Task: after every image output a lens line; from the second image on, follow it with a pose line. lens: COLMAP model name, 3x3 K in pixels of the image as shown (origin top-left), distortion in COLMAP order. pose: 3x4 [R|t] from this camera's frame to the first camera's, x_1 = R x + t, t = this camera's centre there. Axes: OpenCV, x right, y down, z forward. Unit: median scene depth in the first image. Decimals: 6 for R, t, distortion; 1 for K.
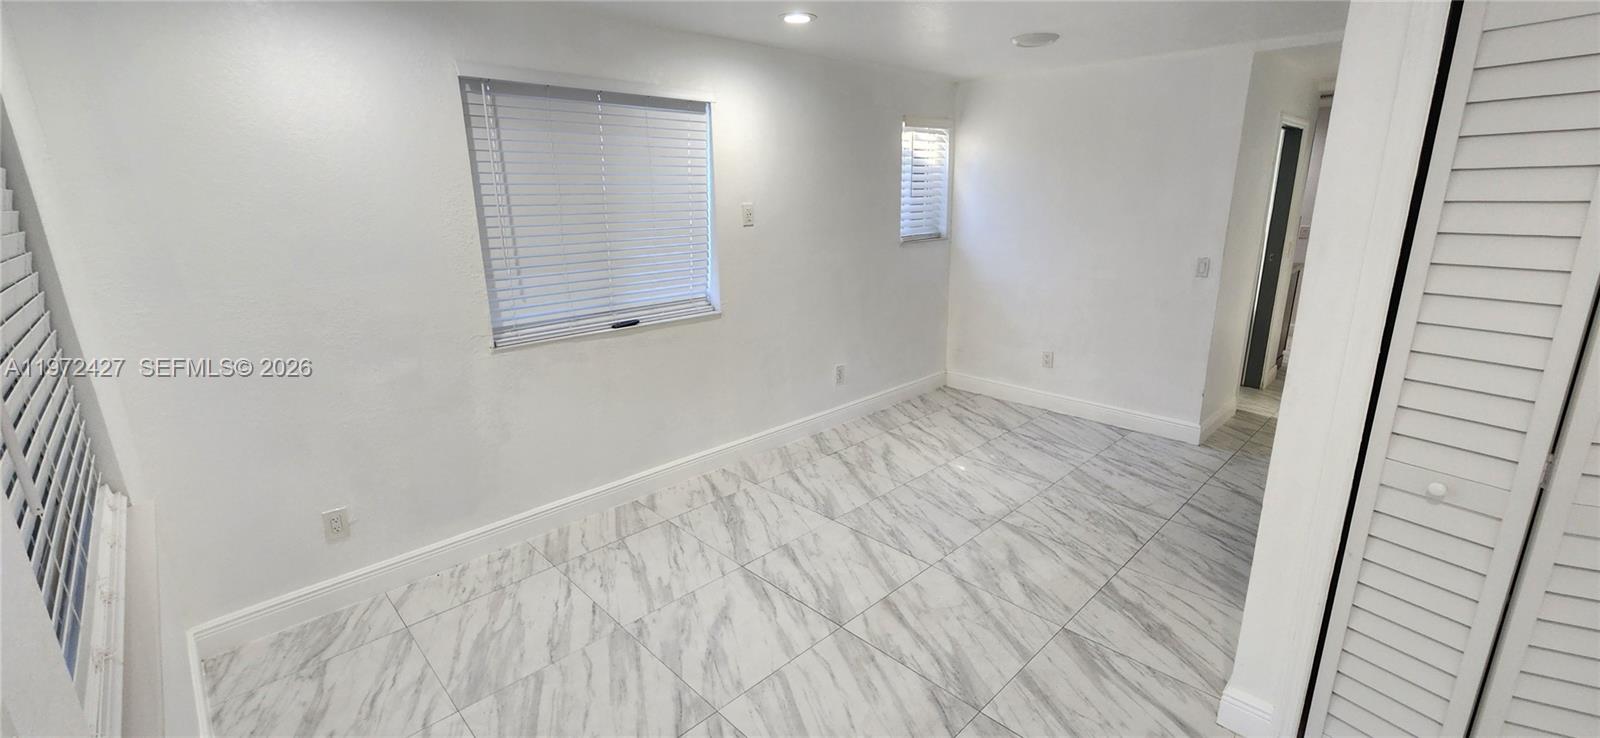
lens RADIAL K [[654.2, 0, 800.3], [0, 654.2, 365.3], [0, 0, 1]] dist [0.002108, -0.000703]
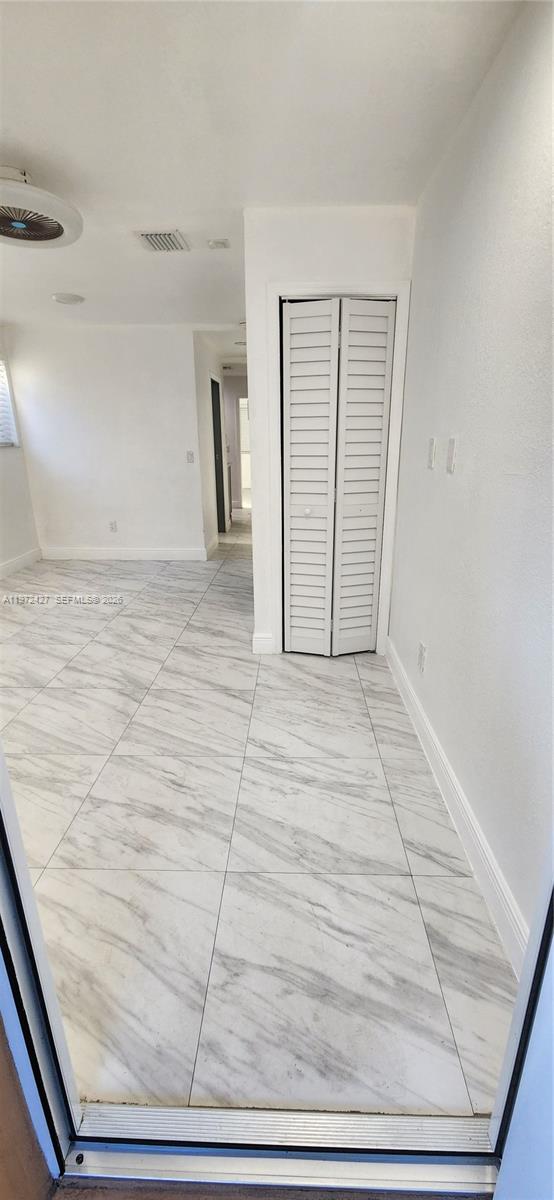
lens RADIAL K [[490.6, 0, 277.7], [0, 490.6, 602.4], [0, 0, 1]] dist [0.002108, -0.000703]
pose [[0.722414, -0.210703, 0.658576, -0.206490], [0.171763, 0.977271, 0.124253, 0.138501], [-0.669787, 0.023357, 0.742185, -0.150173]]
